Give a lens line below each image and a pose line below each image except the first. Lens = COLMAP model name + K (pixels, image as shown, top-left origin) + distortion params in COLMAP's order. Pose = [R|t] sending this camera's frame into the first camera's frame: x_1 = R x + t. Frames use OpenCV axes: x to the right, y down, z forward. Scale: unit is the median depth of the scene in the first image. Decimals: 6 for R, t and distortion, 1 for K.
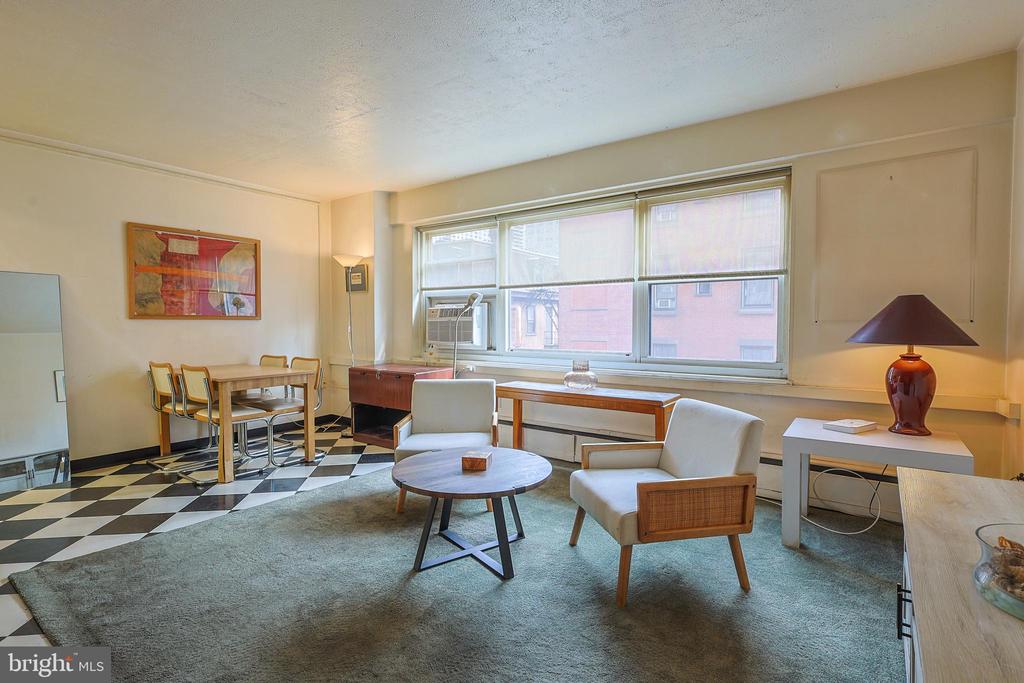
lens RADIAL K [[497.2, 0, 512.0], [0, 497.2, 341.5], [0, 0, 1]] dist [-0.001316, 0.000674]
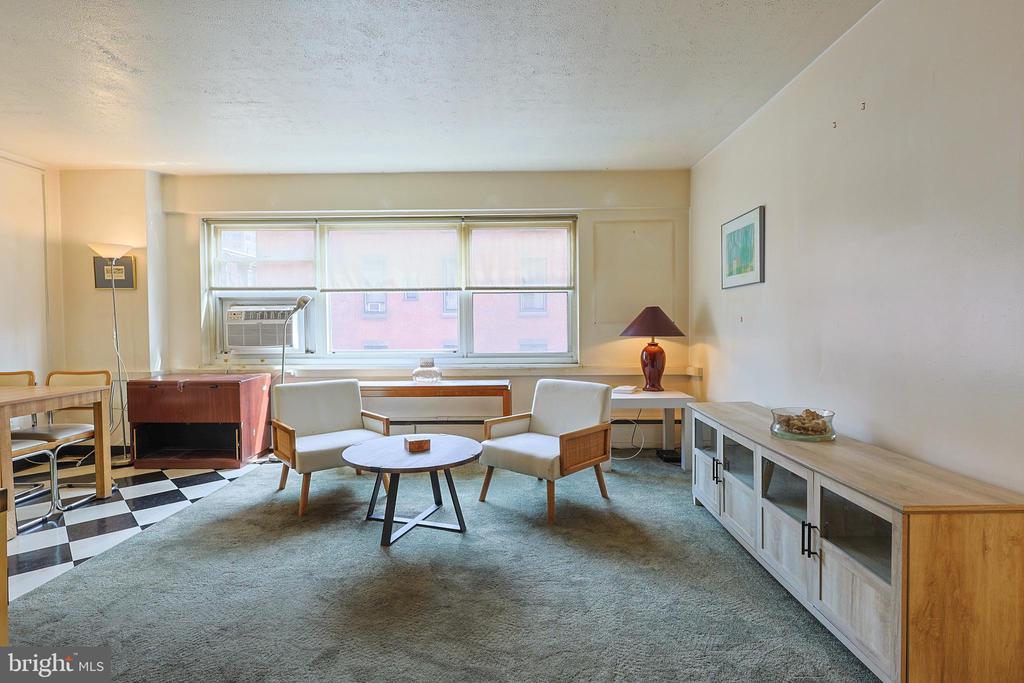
lens RADIAL K [[497.2, 0, 512.0], [0, 497.2, 341.5], [0, 0, 1]] dist [-0.001316, 0.000674]
pose [[0.817803, -0.024606, 0.574972, -0.318492], [0.028081, 0.999602, 0.002837, 0.002681], [-0.574813, 0.013825, 0.818168, -0.046759]]
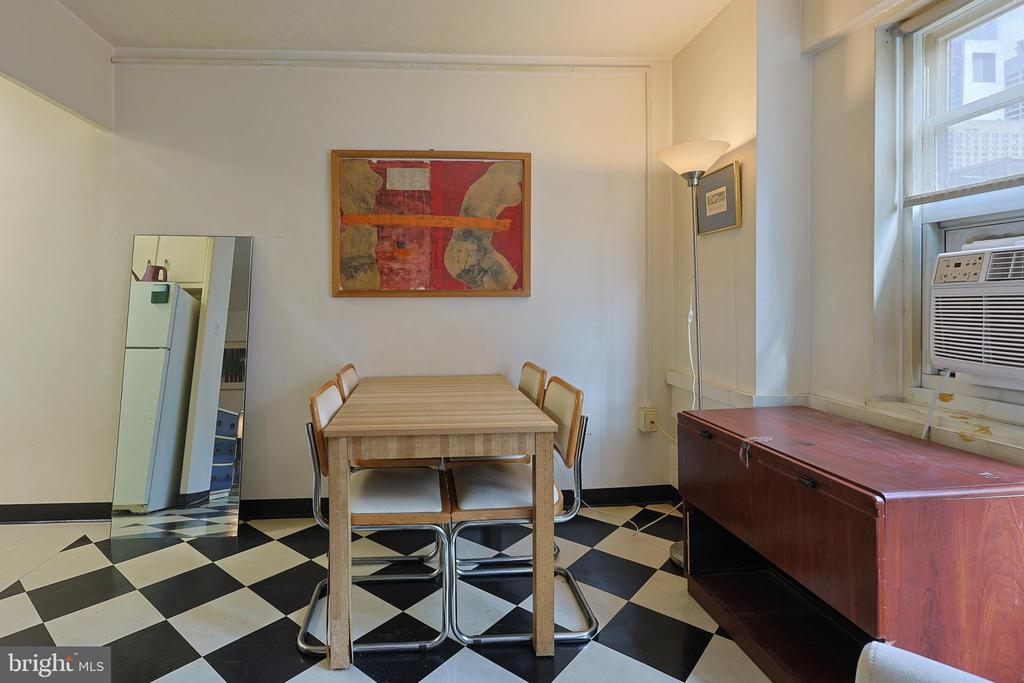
lens RADIAL K [[528.2, 0, 454.8], [0, 528.2, 303.9], [0, 0, 1]] dist [-0.002481, 0.000402]
pose [[0.635566, -0.000191, -0.772046, -0.125448], [-0.025368, 0.999455, -0.021131, -0.025180], [0.771629, 0.033015, 0.635215, 0.666130]]
